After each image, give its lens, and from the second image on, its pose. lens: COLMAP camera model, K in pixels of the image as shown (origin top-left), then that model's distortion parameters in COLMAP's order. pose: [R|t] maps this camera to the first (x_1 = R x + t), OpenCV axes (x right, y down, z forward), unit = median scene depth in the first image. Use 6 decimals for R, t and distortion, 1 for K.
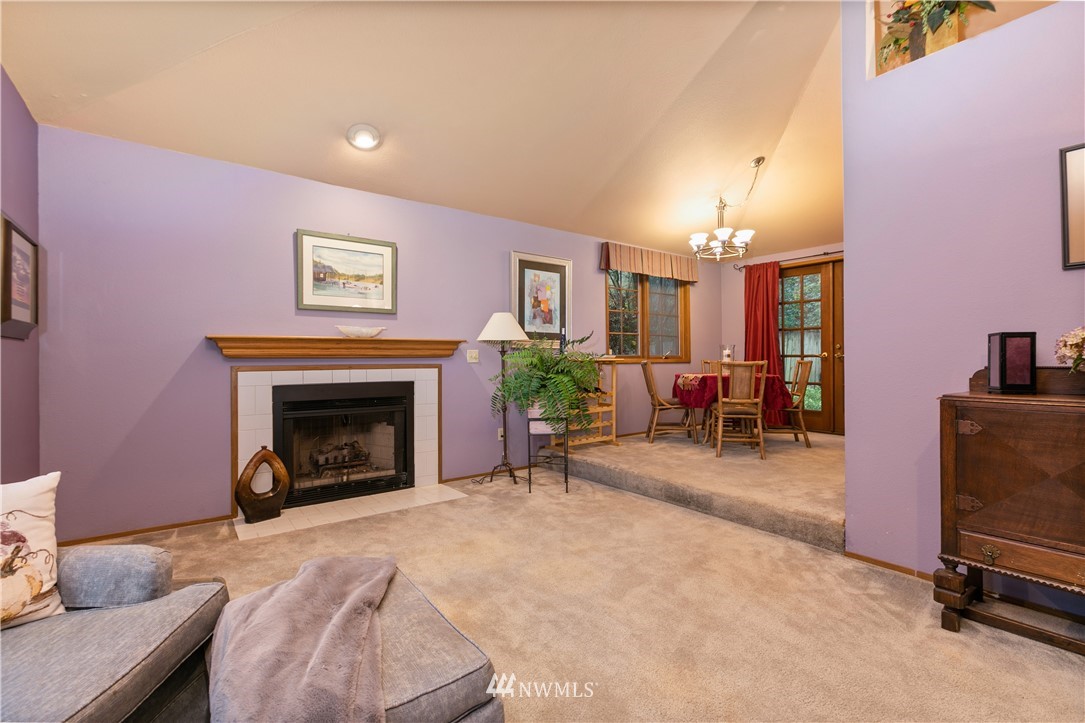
lens RADIAL K [[488.2, 0, 542.5], [0, 488.2, 361.5], [0, 0, 1]] dist [0.001686, -0.000069]
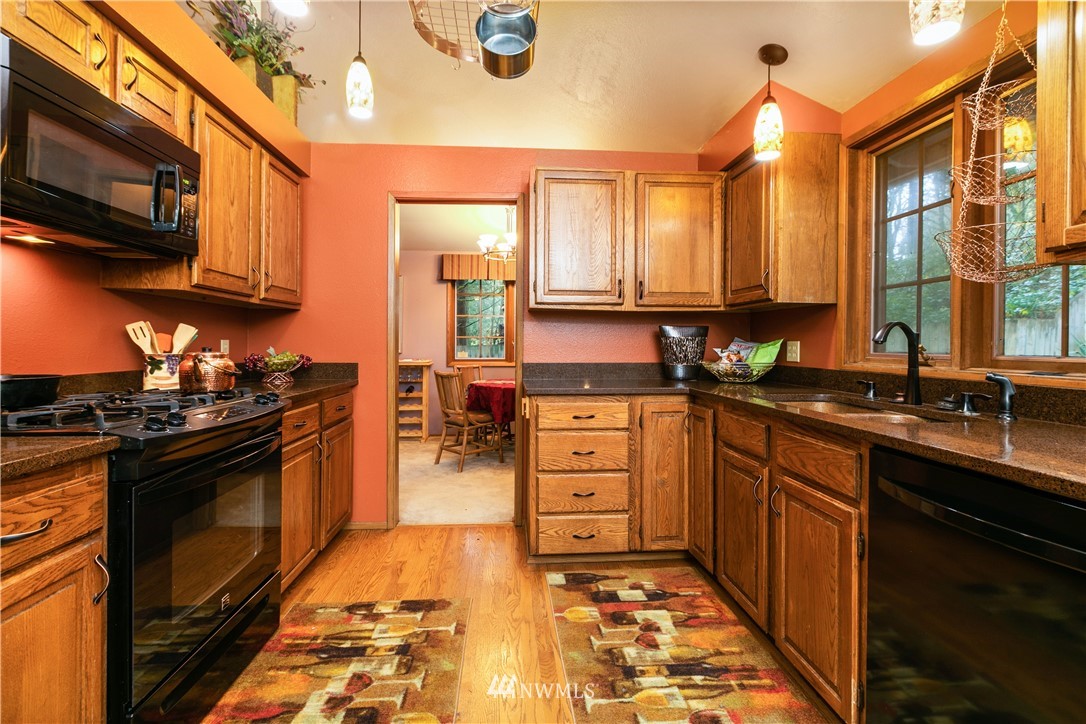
lens RADIAL K [[486.9, 0, 542.4], [0, 486.9, 344.3], [0, 0, 1]] dist [0.001004, -0.000659]
pose [[0.838202, 0.007242, -0.545312, 1.047736], [-0.007545, 0.999970, 0.001683, -0.055681], [0.545308, 0.002704, 0.838232, 0.246393]]
